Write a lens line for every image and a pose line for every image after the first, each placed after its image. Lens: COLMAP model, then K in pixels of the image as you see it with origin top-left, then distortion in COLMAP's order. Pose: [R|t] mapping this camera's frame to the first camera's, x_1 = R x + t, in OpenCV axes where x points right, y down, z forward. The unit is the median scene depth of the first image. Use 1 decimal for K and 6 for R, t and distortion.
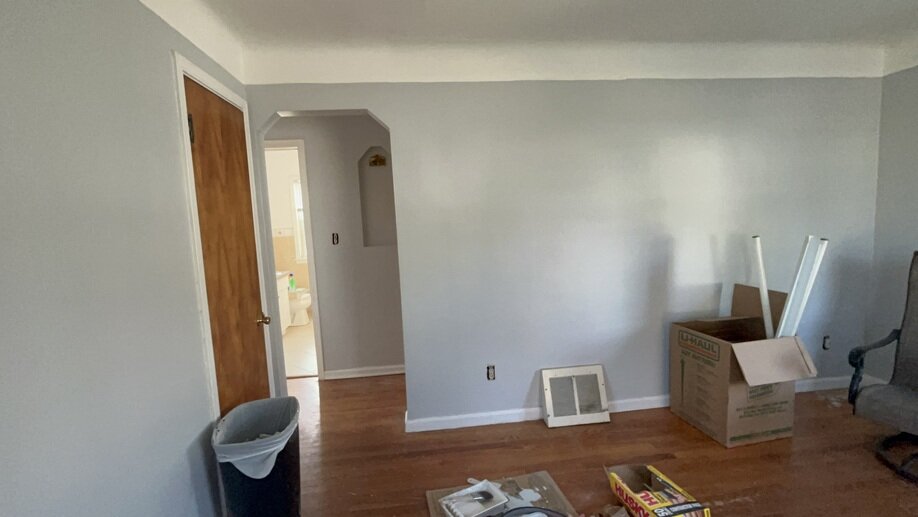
lens RADIAL K [[408.6, 0, 459.0], [0, 408.6, 258.5], [0, 0, 1]] dist [-0.008643, -0.001084]
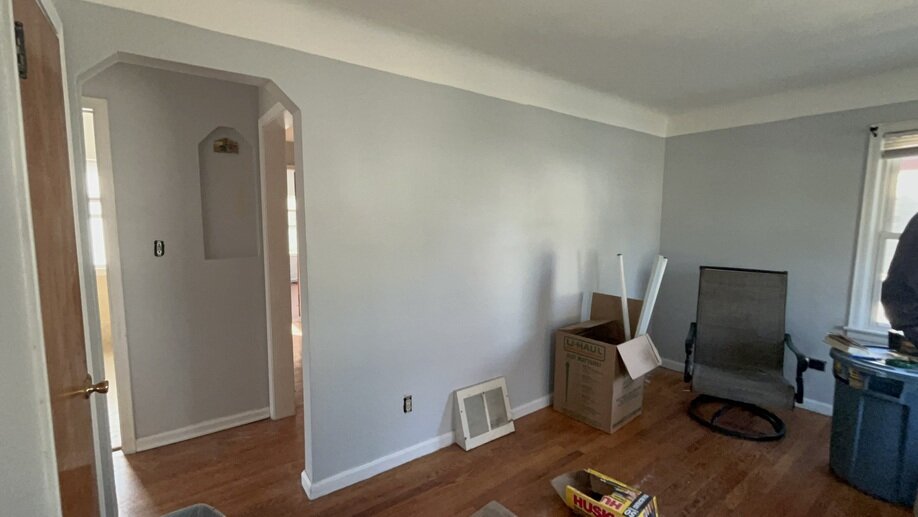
lens RADIAL K [[406.6, 0, 459.0], [0, 406.6, 258.5], [0, 0, 1]] dist [-0.003587, -0.000362]
pose [[0.863653, 0.001482, 0.504084, -0.274107], [0.002879, 0.999965, -0.007872, -0.031104], [-0.504078, 0.008250, 0.863619, 0.174955]]
